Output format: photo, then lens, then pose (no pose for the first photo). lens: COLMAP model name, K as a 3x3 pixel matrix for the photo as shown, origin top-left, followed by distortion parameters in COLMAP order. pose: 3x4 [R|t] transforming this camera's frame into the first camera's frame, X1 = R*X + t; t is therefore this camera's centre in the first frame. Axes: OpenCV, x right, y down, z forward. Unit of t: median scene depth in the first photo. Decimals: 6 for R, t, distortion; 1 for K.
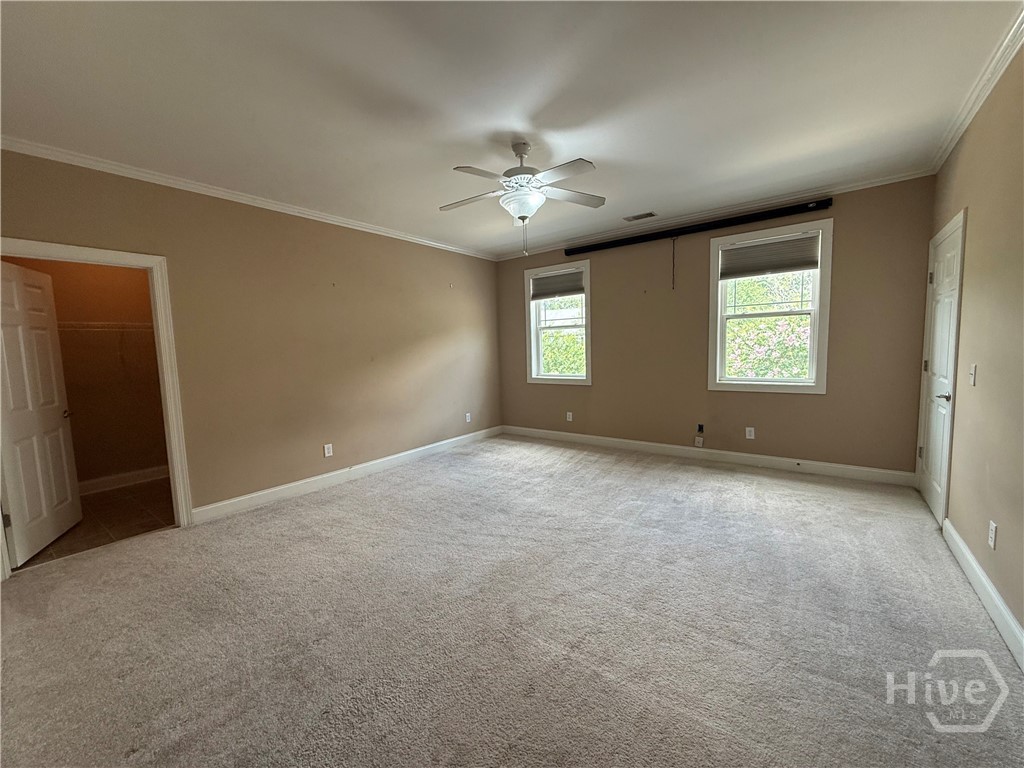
lens RADIAL K [[407.8, 0, 520.1], [0, 407.8, 382.9], [0, 0, 1]] dist [-0.002173, -0.000233]
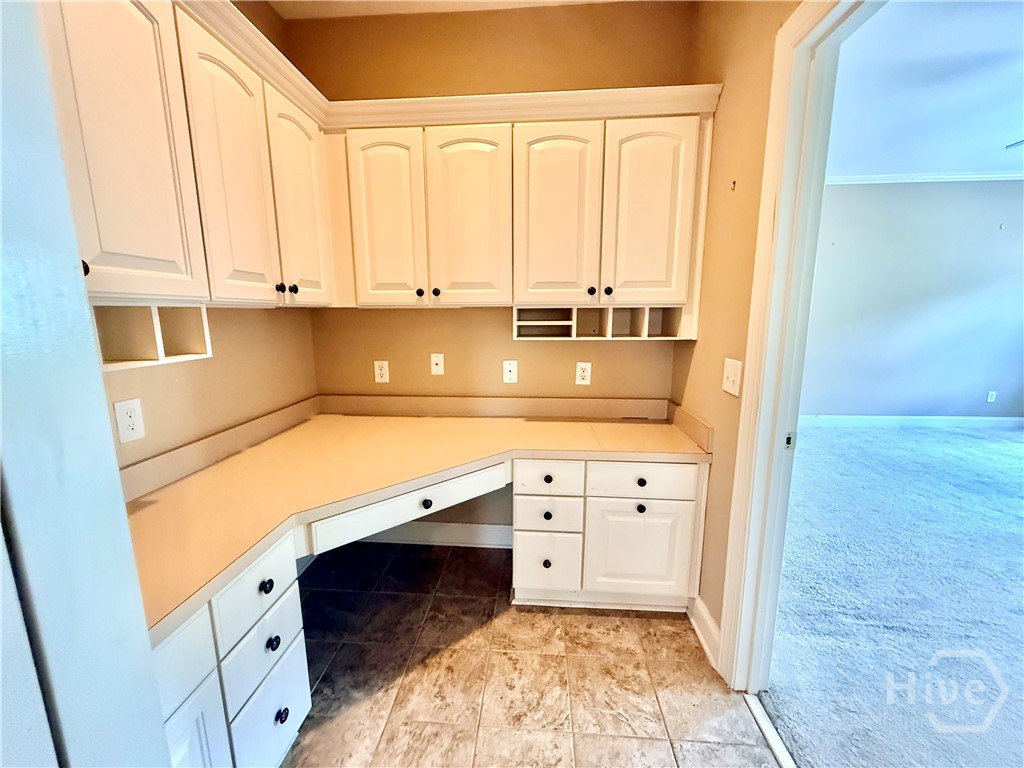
lens RADIAL K [[407.8, 0, 508.9], [0, 407.8, 382.9], [0, 0, 1]] dist [-0.002173, -0.000233]
pose [[0.528398, 0.161798, -0.833437, 0.049156], [-0.080806, 0.986800, 0.140341, 0.044103], [0.845143, -0.006809, 0.534497, -0.334694]]
